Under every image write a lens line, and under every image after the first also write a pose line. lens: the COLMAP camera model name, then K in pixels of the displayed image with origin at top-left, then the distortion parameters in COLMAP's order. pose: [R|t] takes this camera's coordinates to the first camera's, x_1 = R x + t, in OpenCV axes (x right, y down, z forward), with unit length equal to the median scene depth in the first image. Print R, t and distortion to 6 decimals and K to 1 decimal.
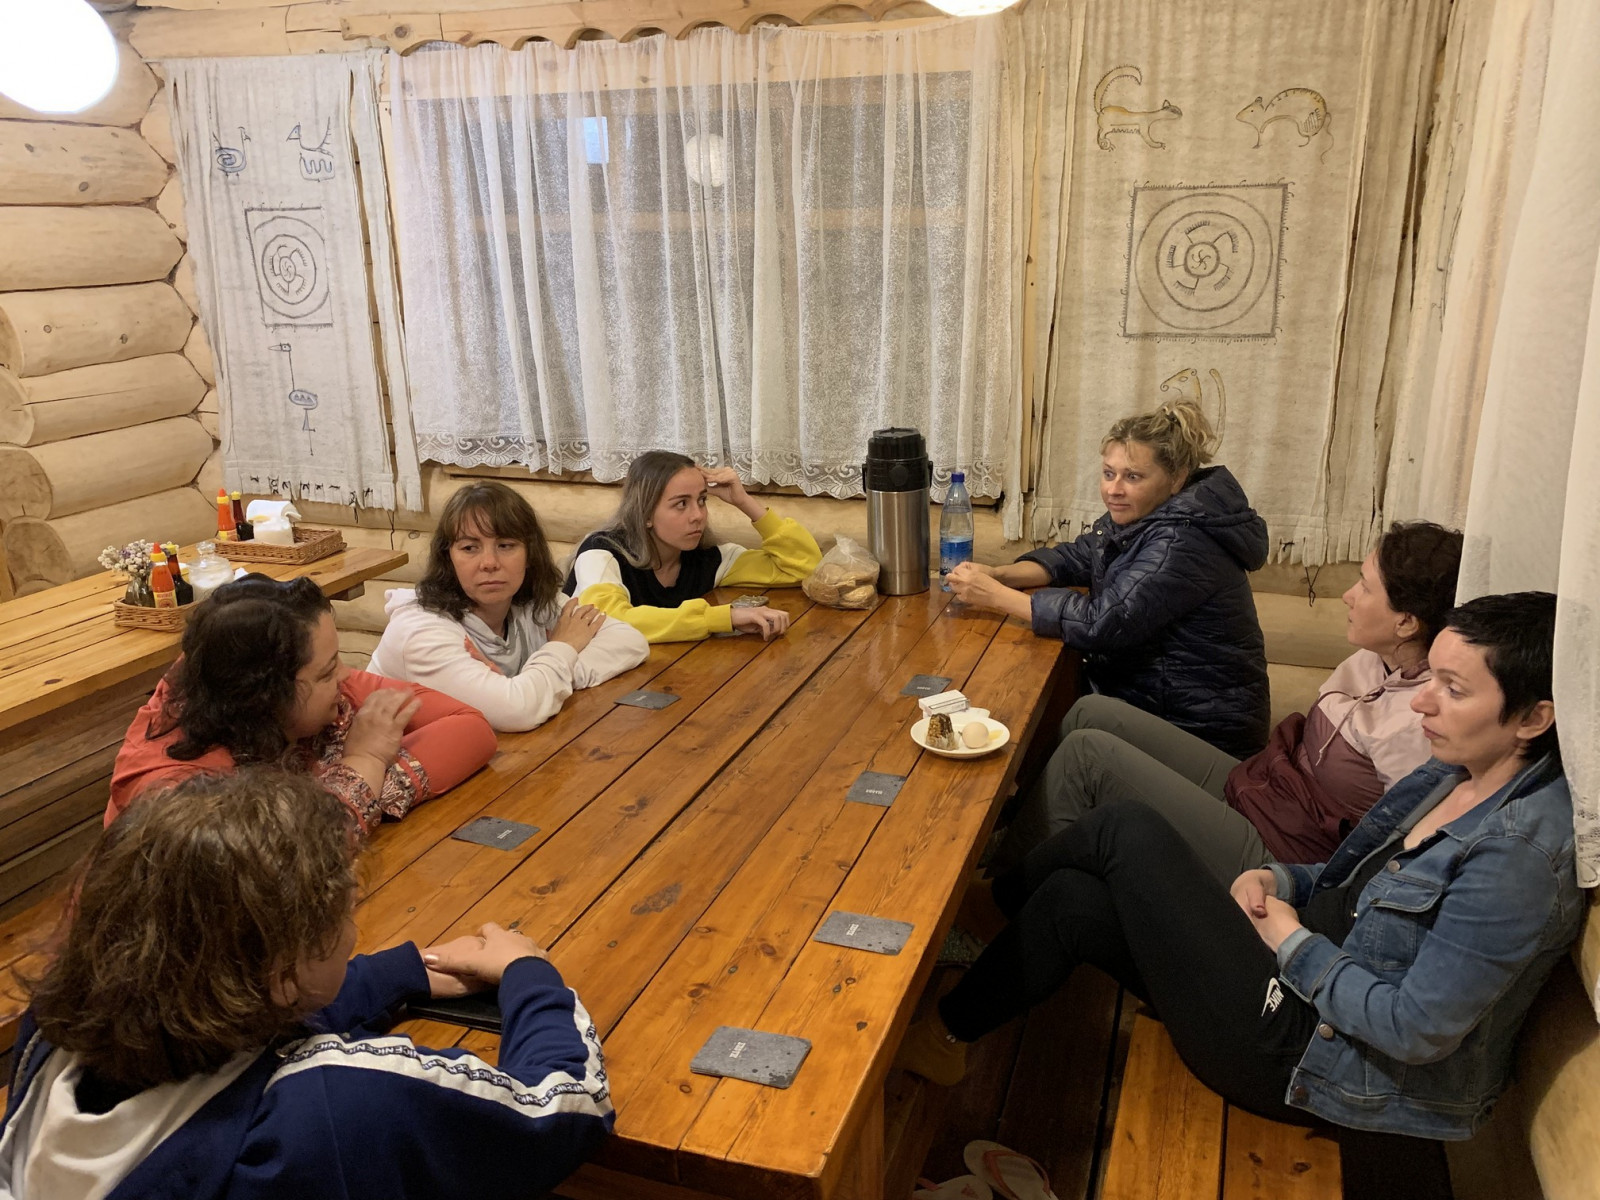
lens RADIAL K [[1248.3, 0, 797.6], [0, 1248.3, 606.8], [0, 0, 1]] dist [0.006594, 0.013611]
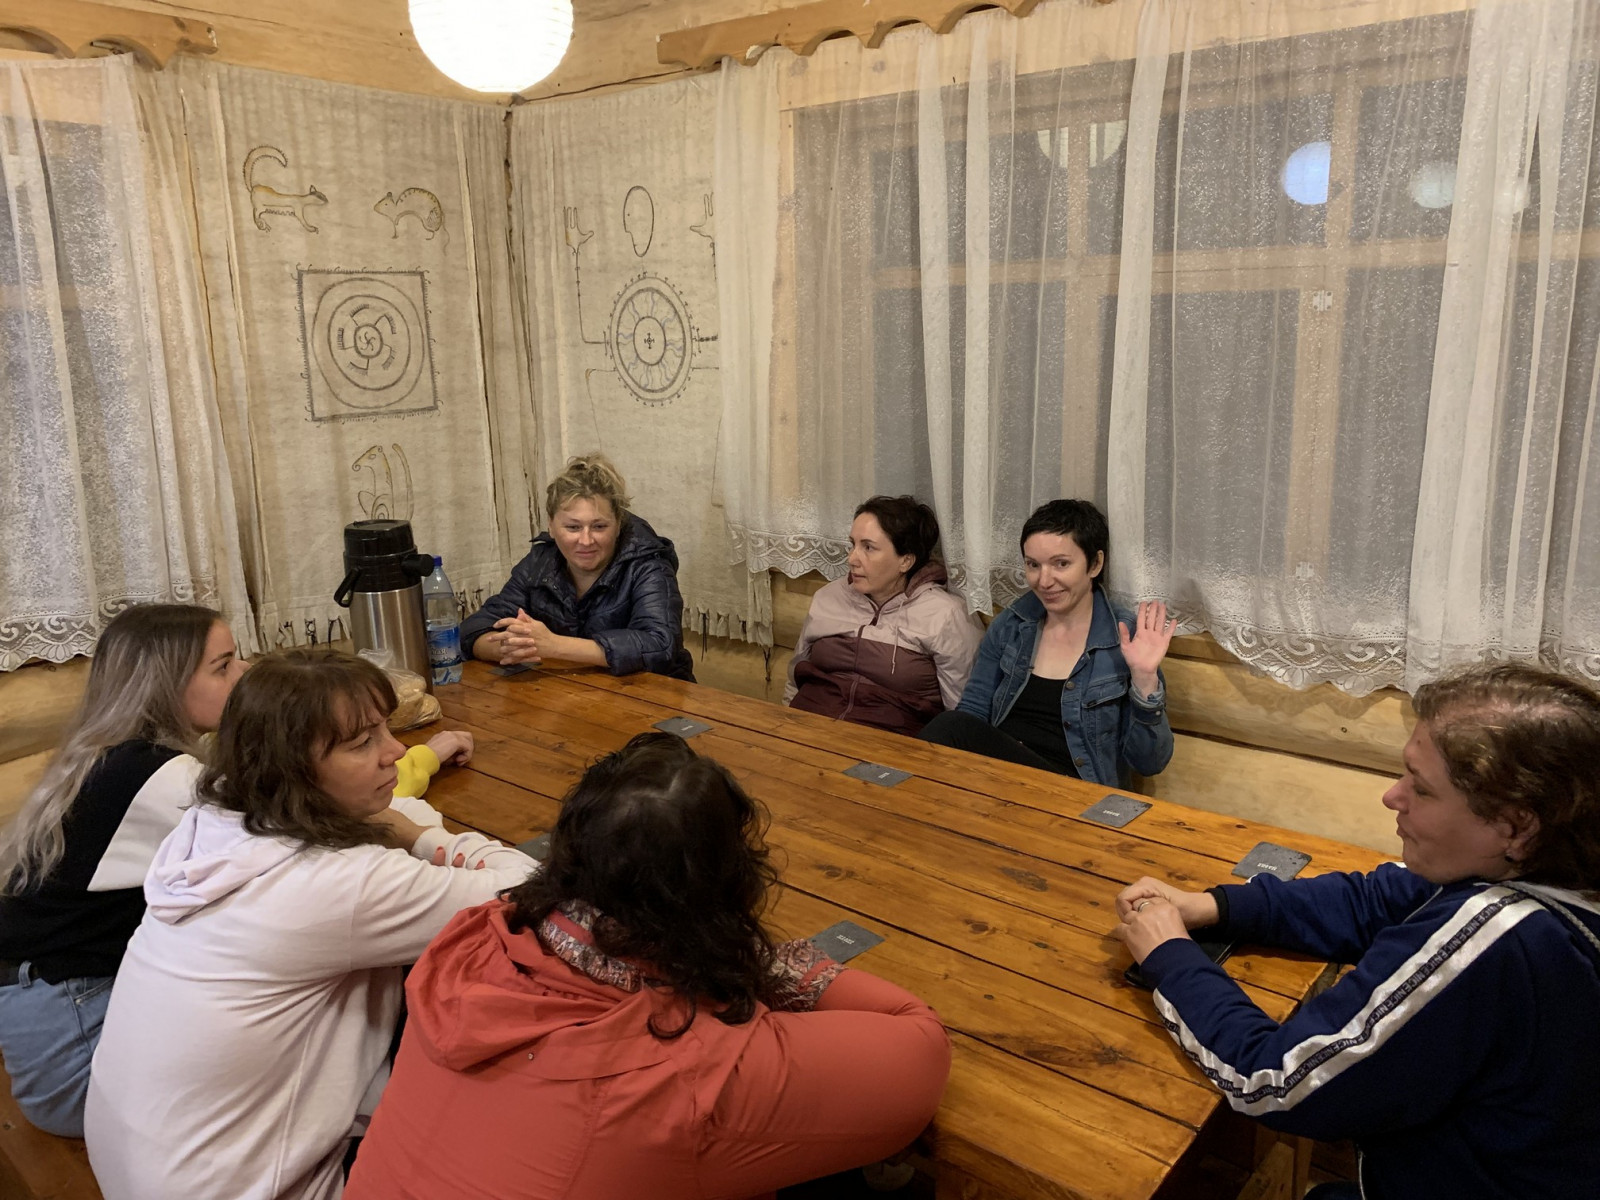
lens RADIAL K [[1248.3, 0, 797.4], [0, 1248.3, 595.0], [0, 0, 1]] dist [0.006594, 0.013611]
pose [[0.340967, -0.201526, 0.918220, -0.547707], [0.288114, 0.952150, 0.101986, -0.081949], [-0.894836, 0.229778, 0.382714, 0.338674]]
